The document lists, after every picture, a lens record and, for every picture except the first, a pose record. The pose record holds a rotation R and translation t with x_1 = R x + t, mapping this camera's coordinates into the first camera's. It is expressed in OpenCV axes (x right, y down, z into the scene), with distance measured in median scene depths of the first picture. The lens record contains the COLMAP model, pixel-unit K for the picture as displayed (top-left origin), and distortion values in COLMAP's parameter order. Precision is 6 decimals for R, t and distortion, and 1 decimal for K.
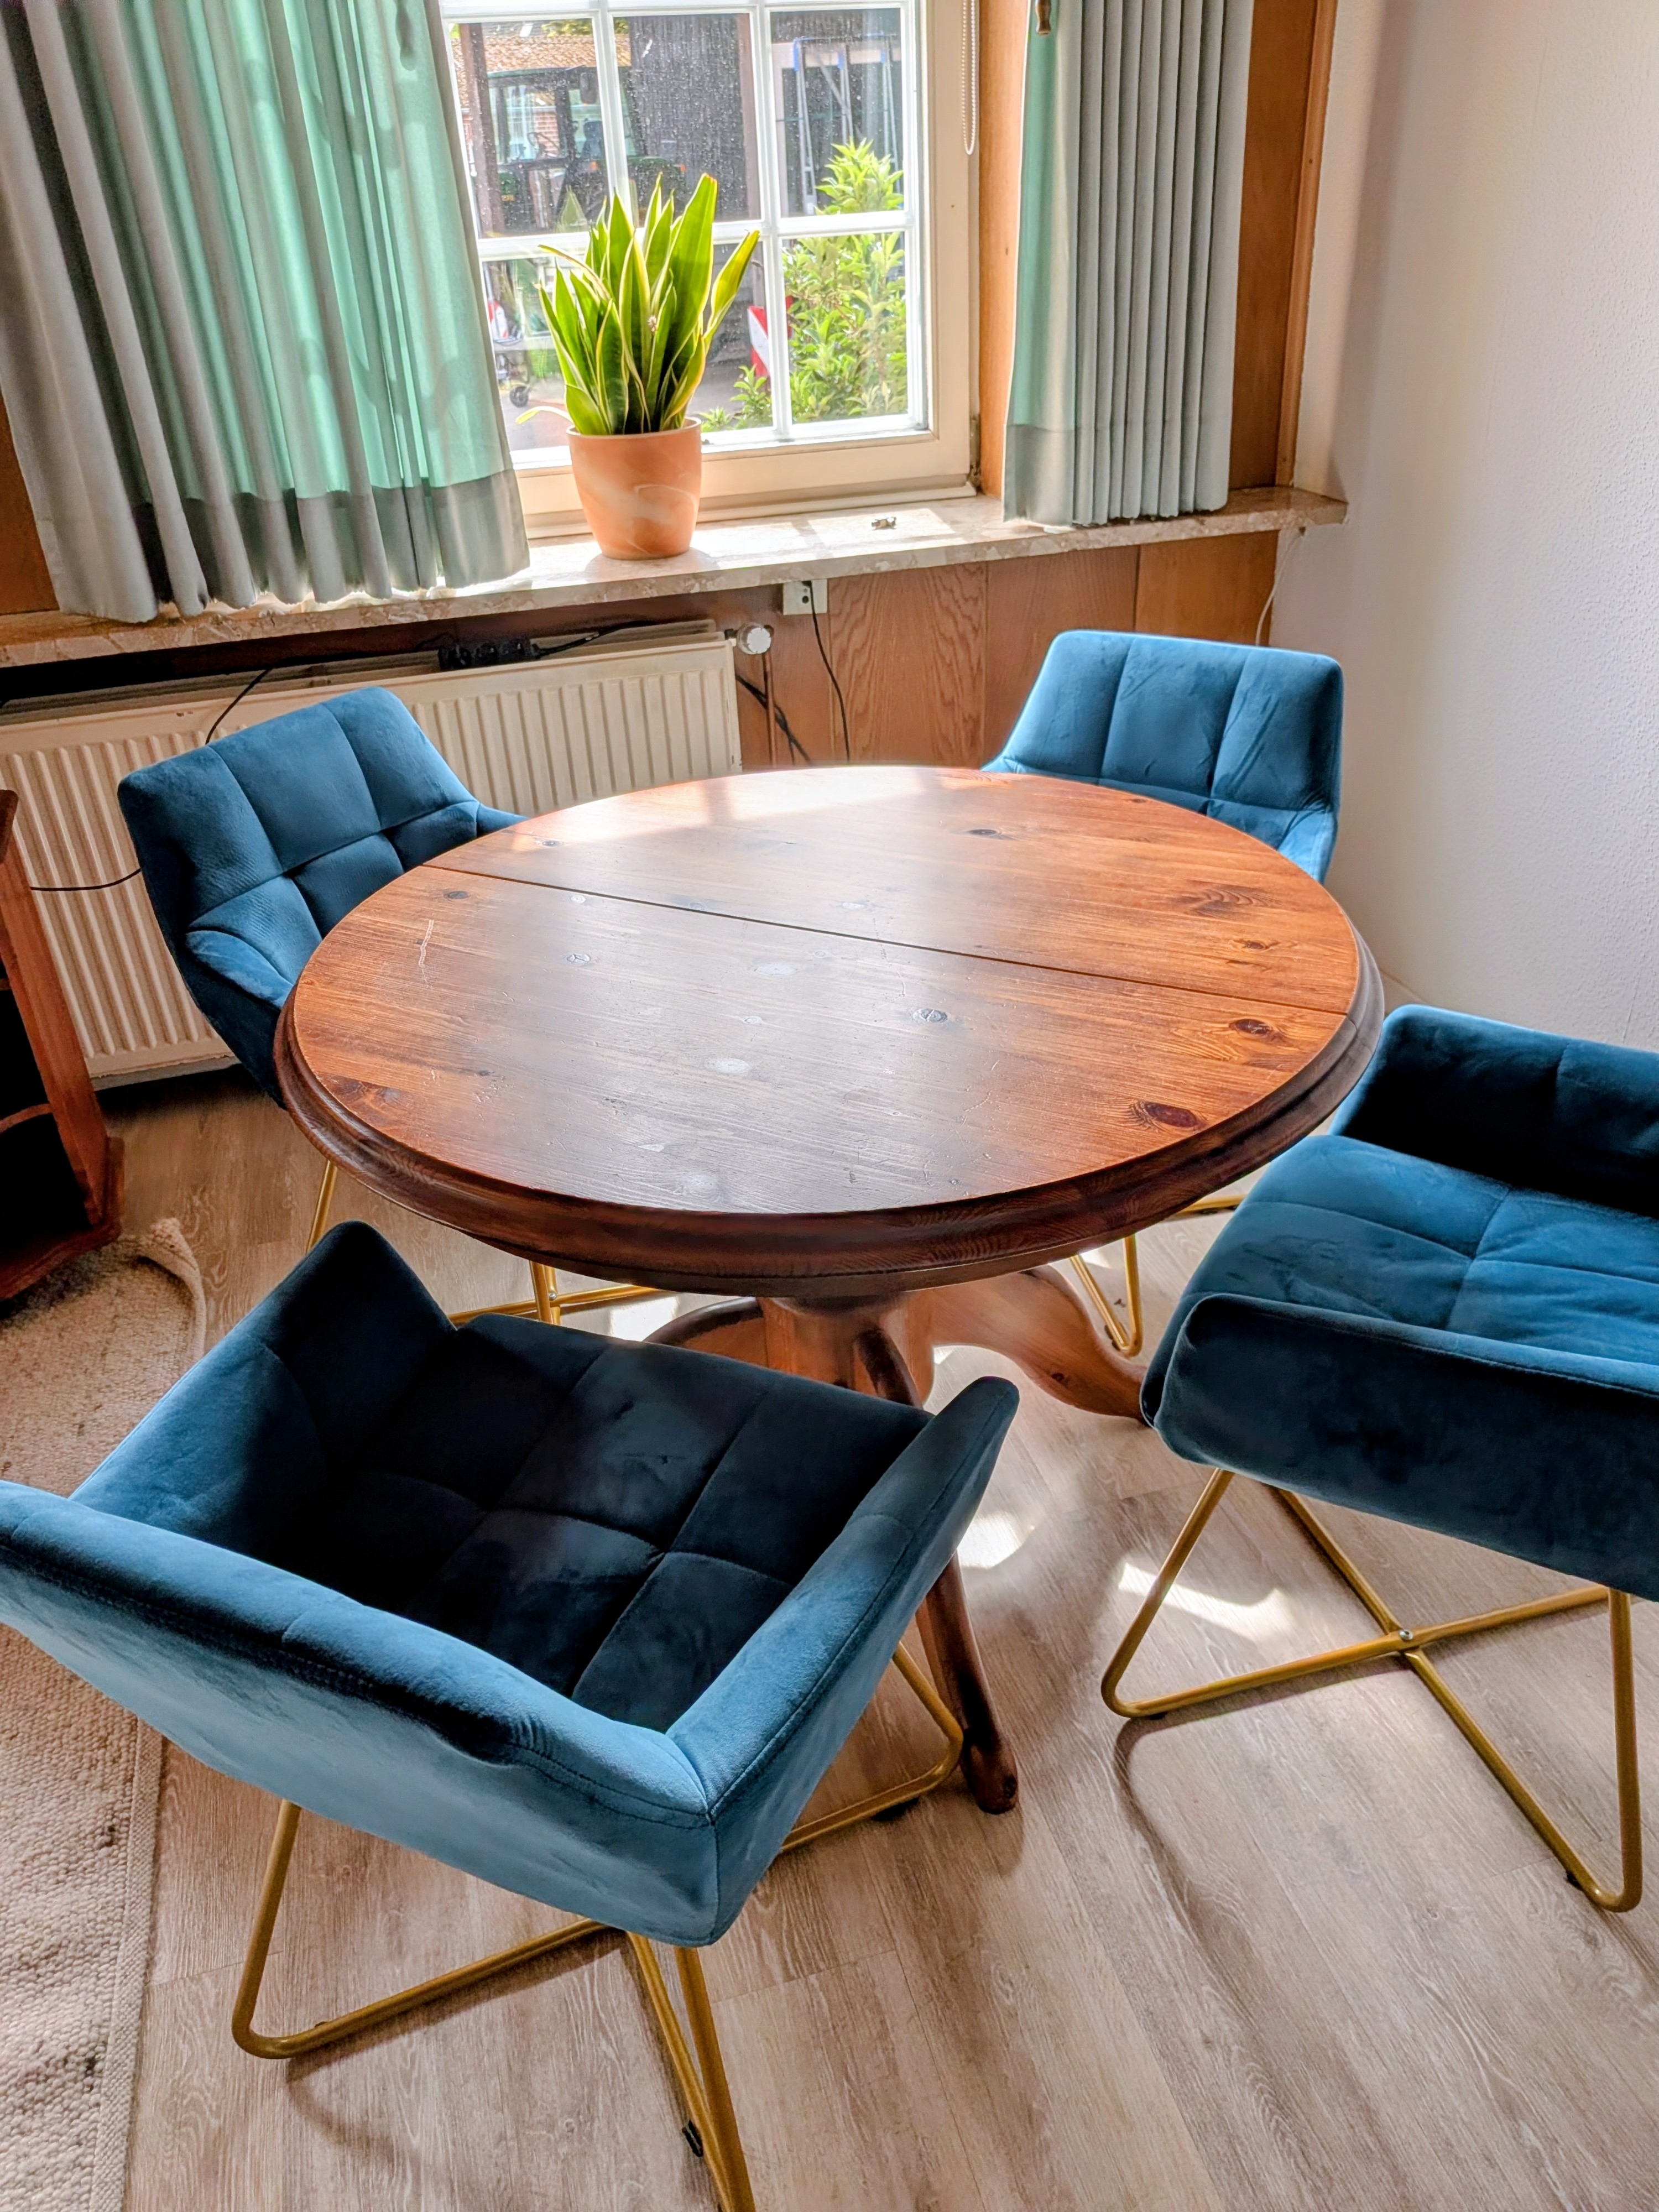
lens RADIAL K [[1596.5, 0, 829.5], [0, 1596.5, 1106.0], [0, 0, 1]] dist [0.099497, -0.128513]
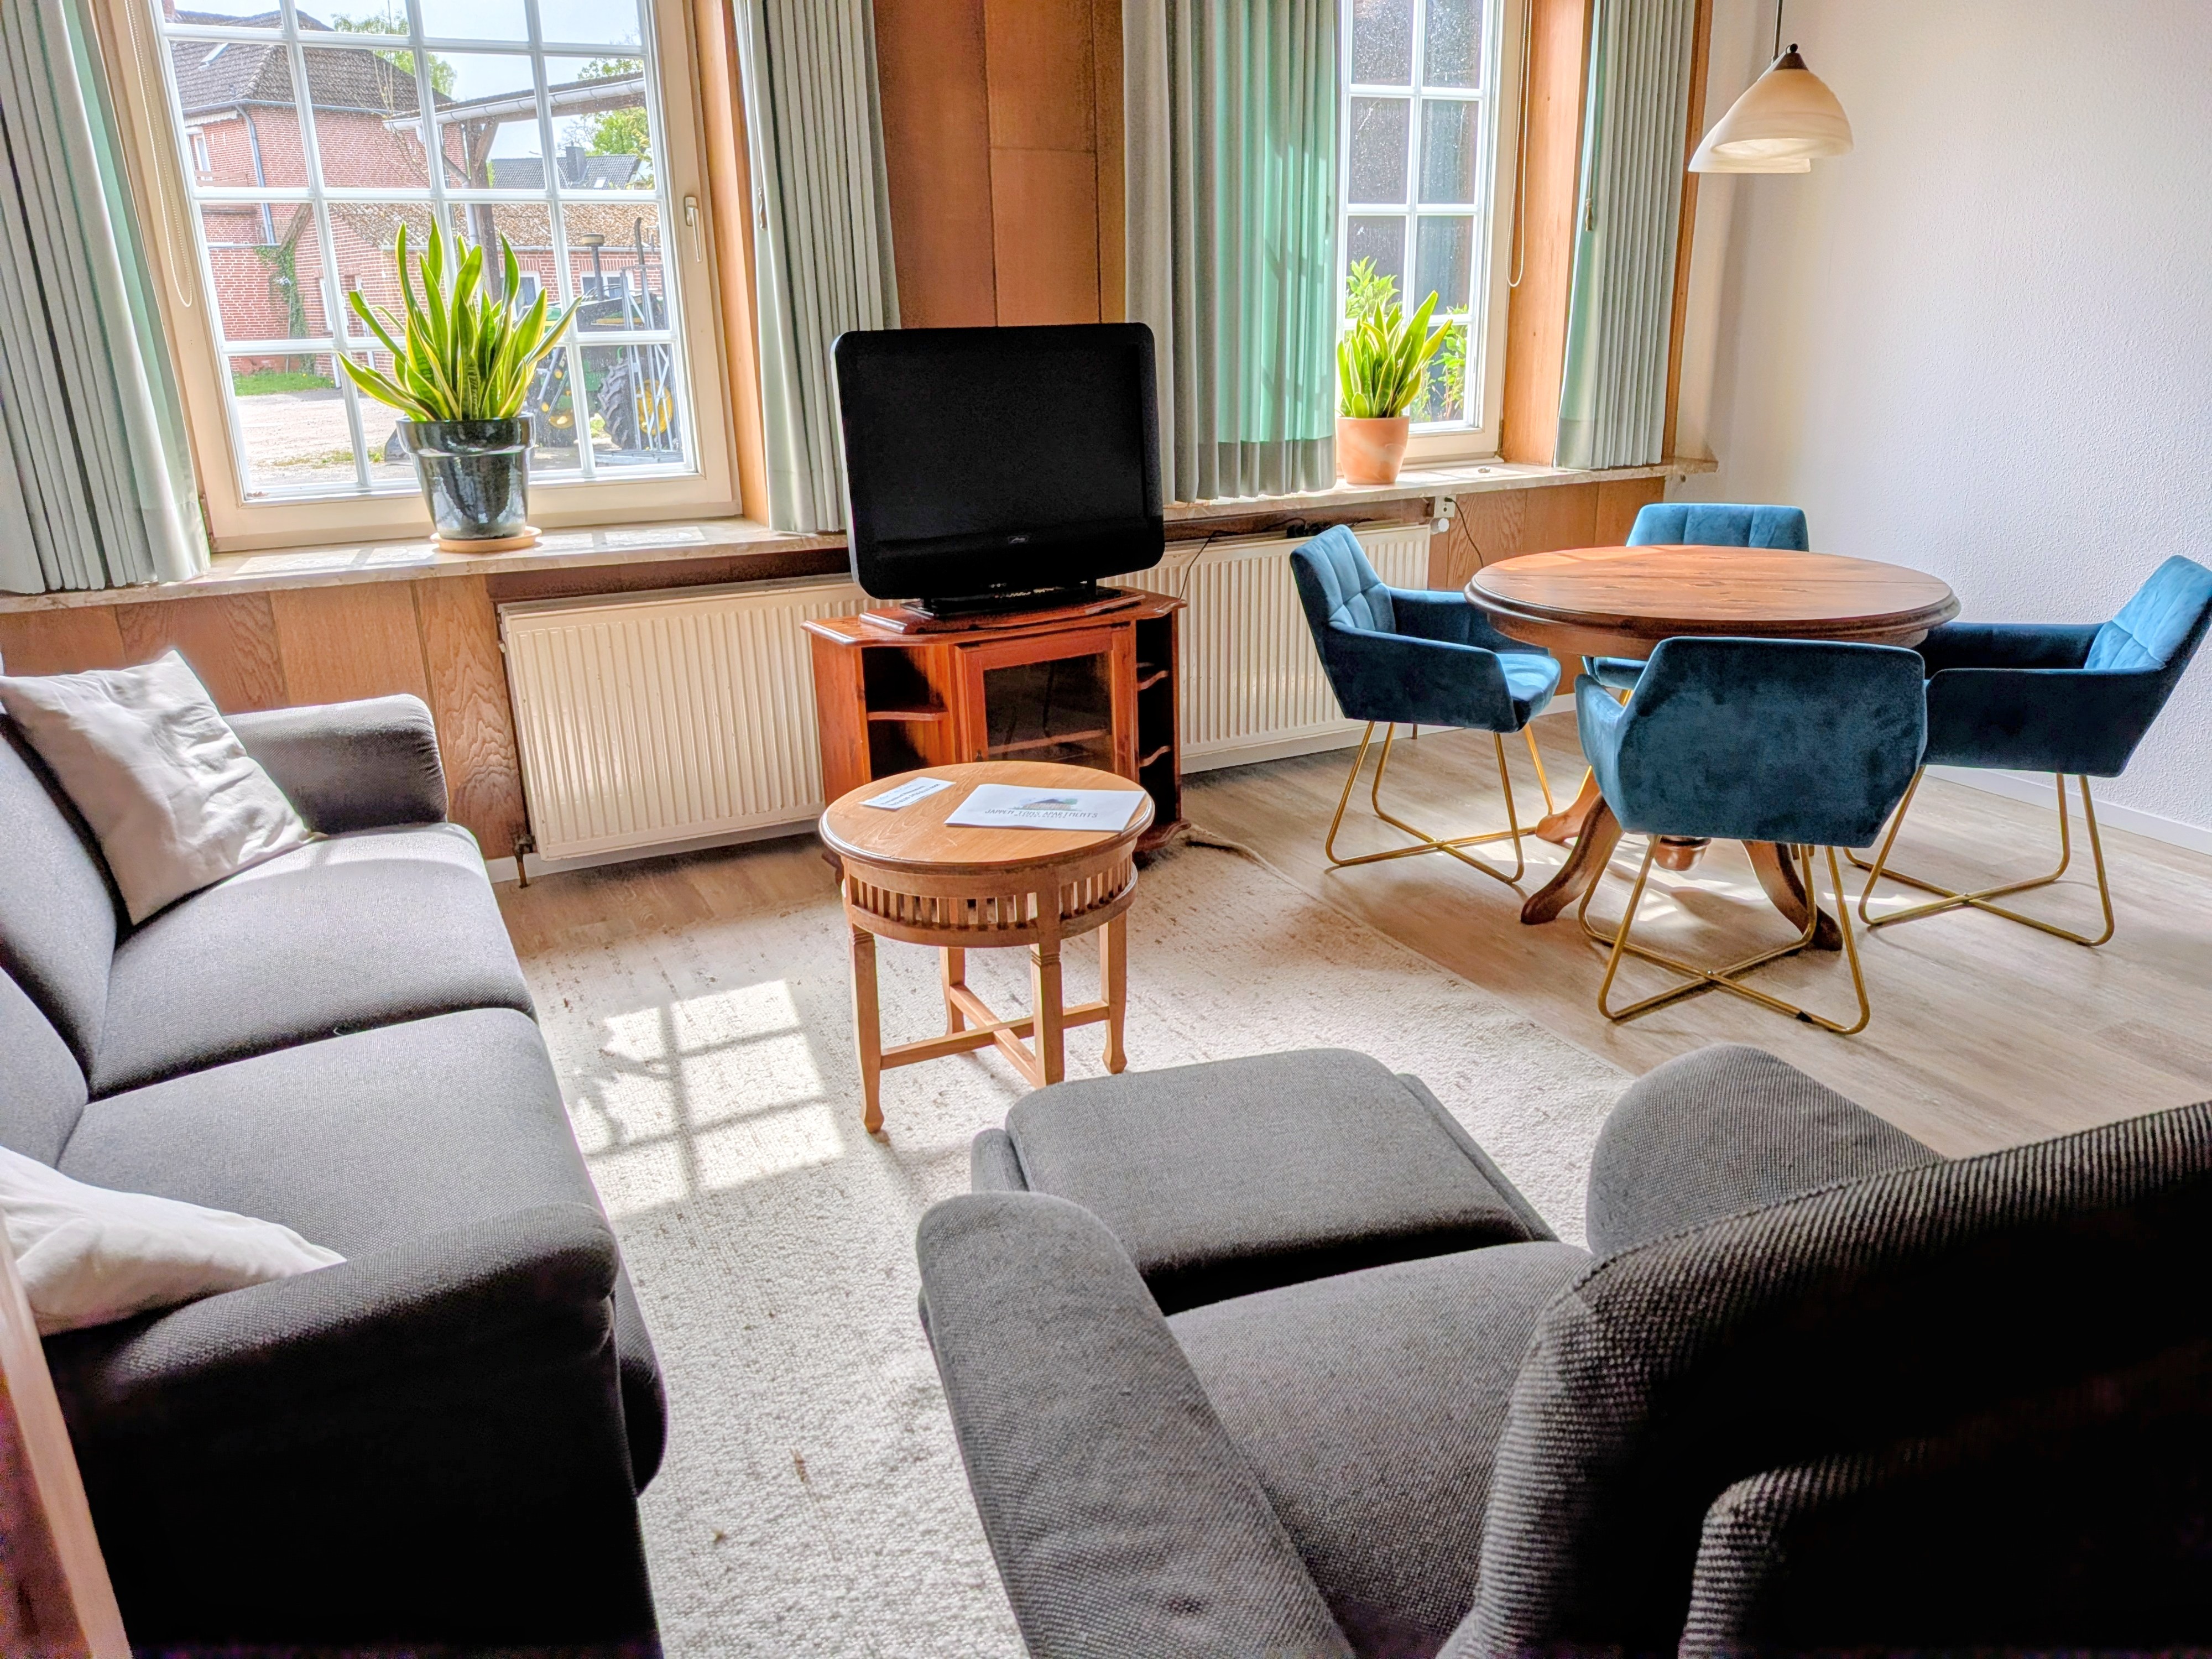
lens RADIAL K [[1596.5, 0, 1106.0], [0, 1596.5, 829.5], [0, 0, 1]] dist [0.099497, -0.128513]
pose [[0.980350, -0.033193, 0.194451, -0.842917], [0.073685, 0.976009, -0.204884, 0.420119], [-0.182985, 0.215186, 0.959276, -0.644987]]
